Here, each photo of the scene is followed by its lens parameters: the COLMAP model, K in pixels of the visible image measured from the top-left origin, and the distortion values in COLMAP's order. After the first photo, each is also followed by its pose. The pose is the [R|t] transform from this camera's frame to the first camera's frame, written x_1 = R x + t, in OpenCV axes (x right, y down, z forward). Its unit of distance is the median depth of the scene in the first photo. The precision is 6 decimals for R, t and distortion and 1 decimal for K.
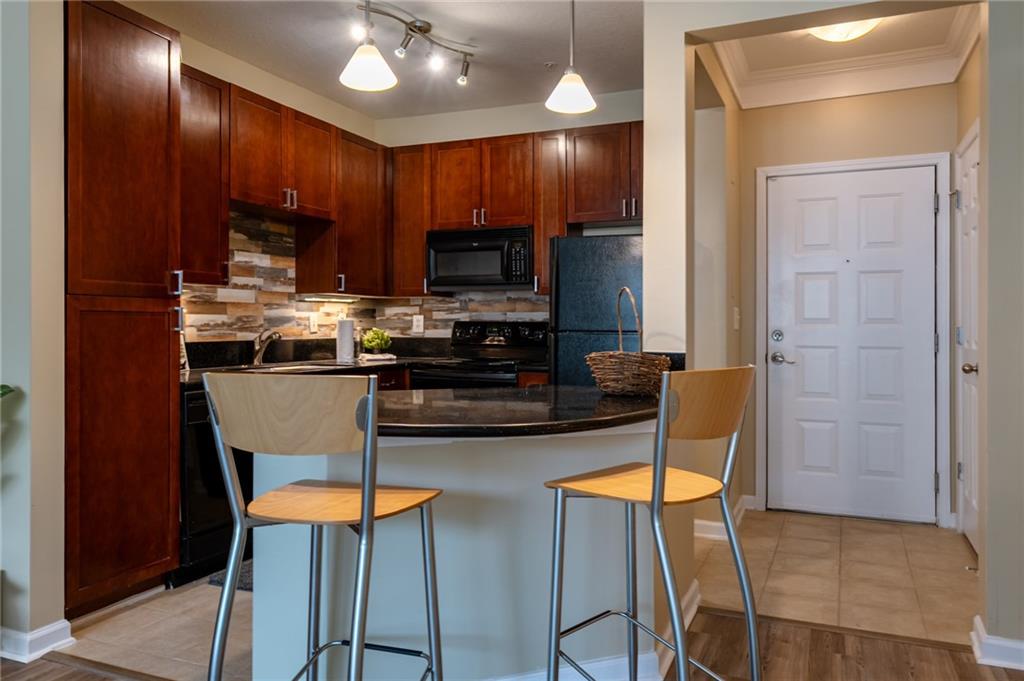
lens RADIAL K [[749.7, 0, 512.0], [0, 749.7, 340.5], [0, 0, 1]] dist [-0.001441, -0.002402]
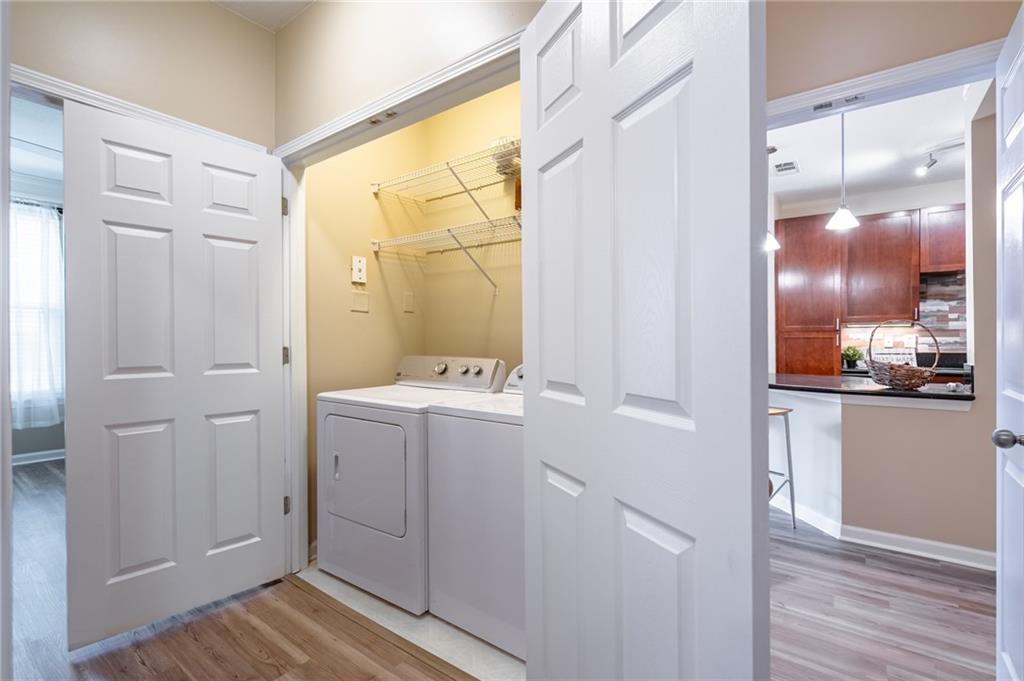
lens RADIAL K [[462.5, 0, 518.1], [0, 462.5, 330.7], [0, 0, 1]] dist [0.000586, 0.000006]
pose [[-0.234195, -0.014224, -0.972086, 0.752506], [-0.016585, 0.999806, -0.010634, -0.019050], [0.972048, 0.013631, -0.234385, 0.264900]]
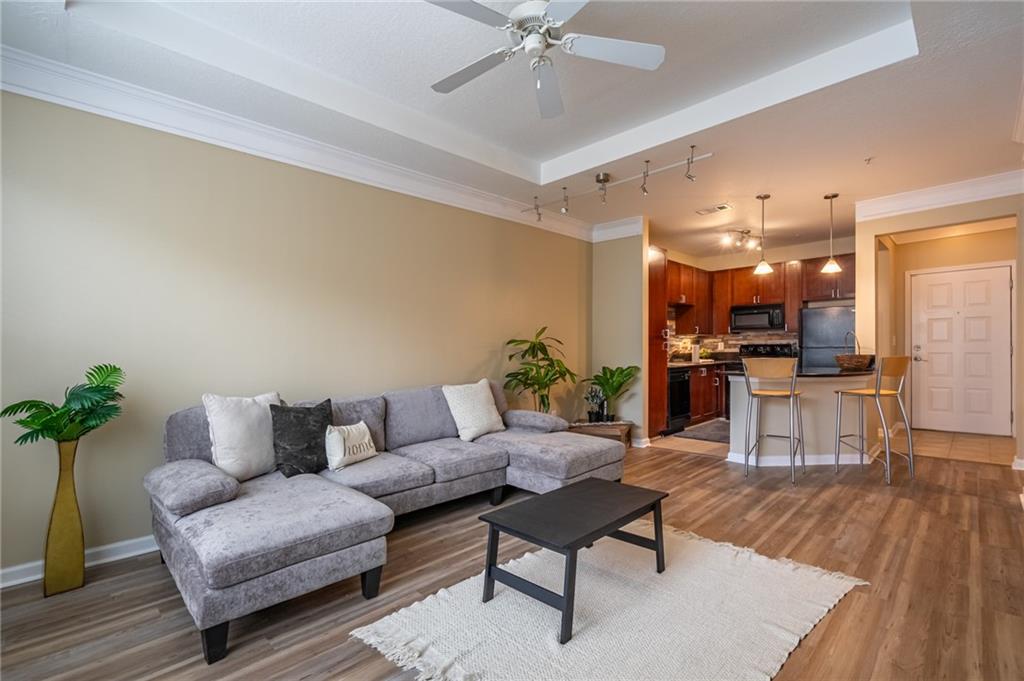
lens RADIAL K [[462.5, 0, 514.3], [0, 462.5, 361.1], [0, 0, 1]] dist [-0.000959, 0.000209]
pose [[0.930285, -0.006925, -0.366773, -0.226361], [0.009935, 0.999931, 0.006319, 0.009116], [0.366704, -0.009522, 0.930289, -0.632658]]
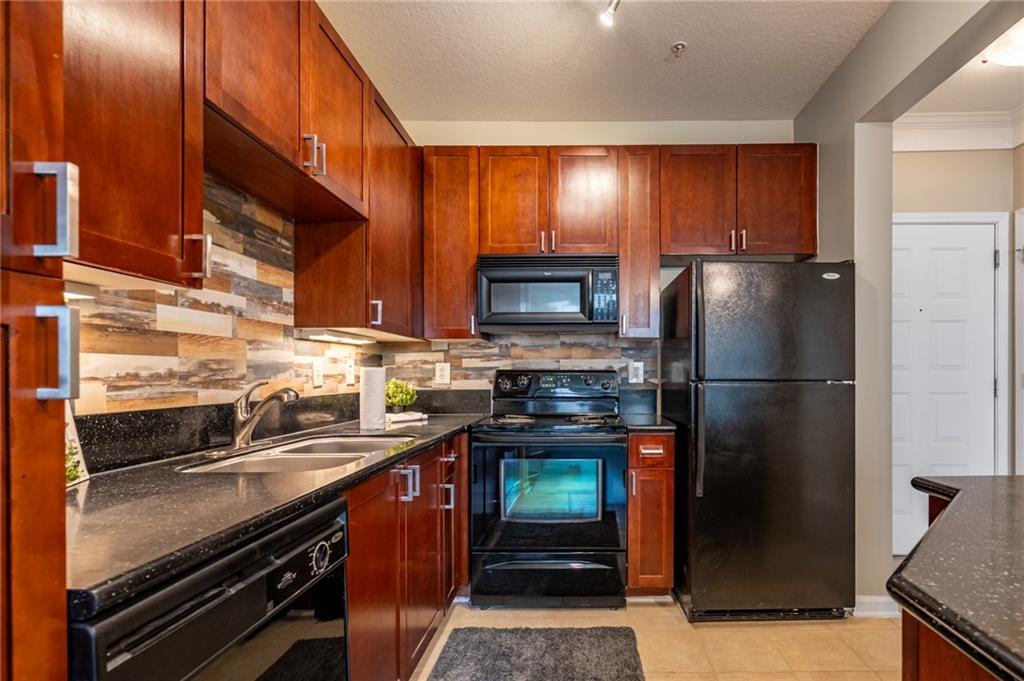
lens RADIAL K [[487.8, 0, 578.8], [0, 487.8, 377.1], [0, 0, 1]] dist [-0.009279, -0.000043]
pose [[0.918424, -0.008558, 0.395504, -0.231871], [0.014851, 0.999807, -0.012852, -0.010500], [-0.395318, 0.017677, 0.918374, 0.521758]]
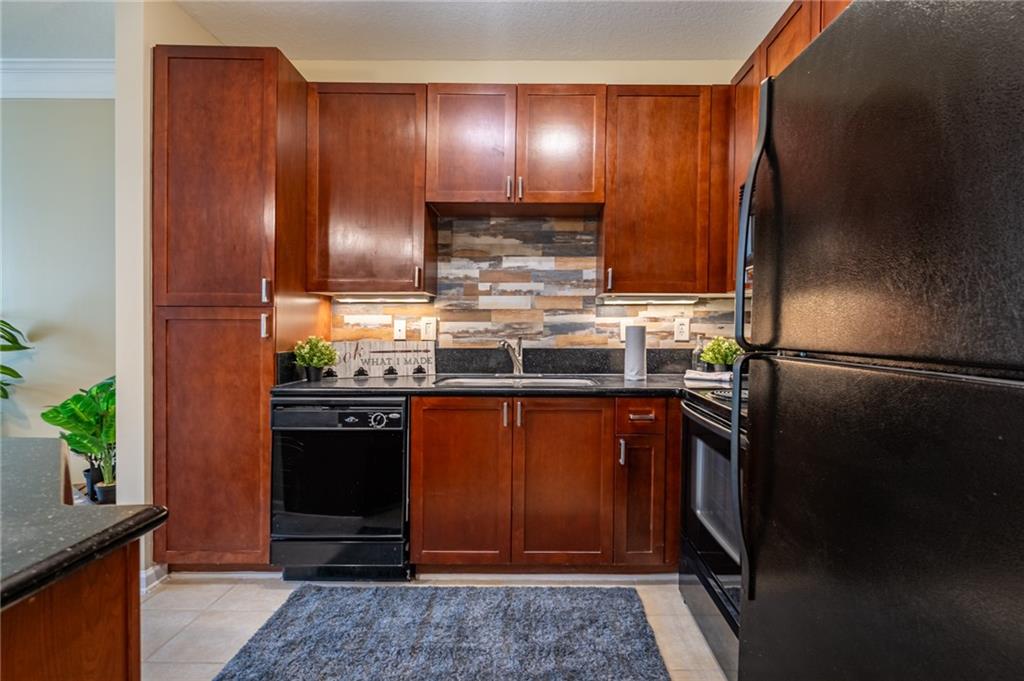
lens RADIAL K [[475.3, 0, 537.0], [0, 475.3, 313.0], [0, 0, 1]] dist [-0.000239, 0.000575]
pose [[0.397460, -0.030693, -0.917106, 0.199699], [-0.021640, 0.998849, -0.042807, -0.018220], [0.917364, 0.036860, 0.396339, 0.724410]]
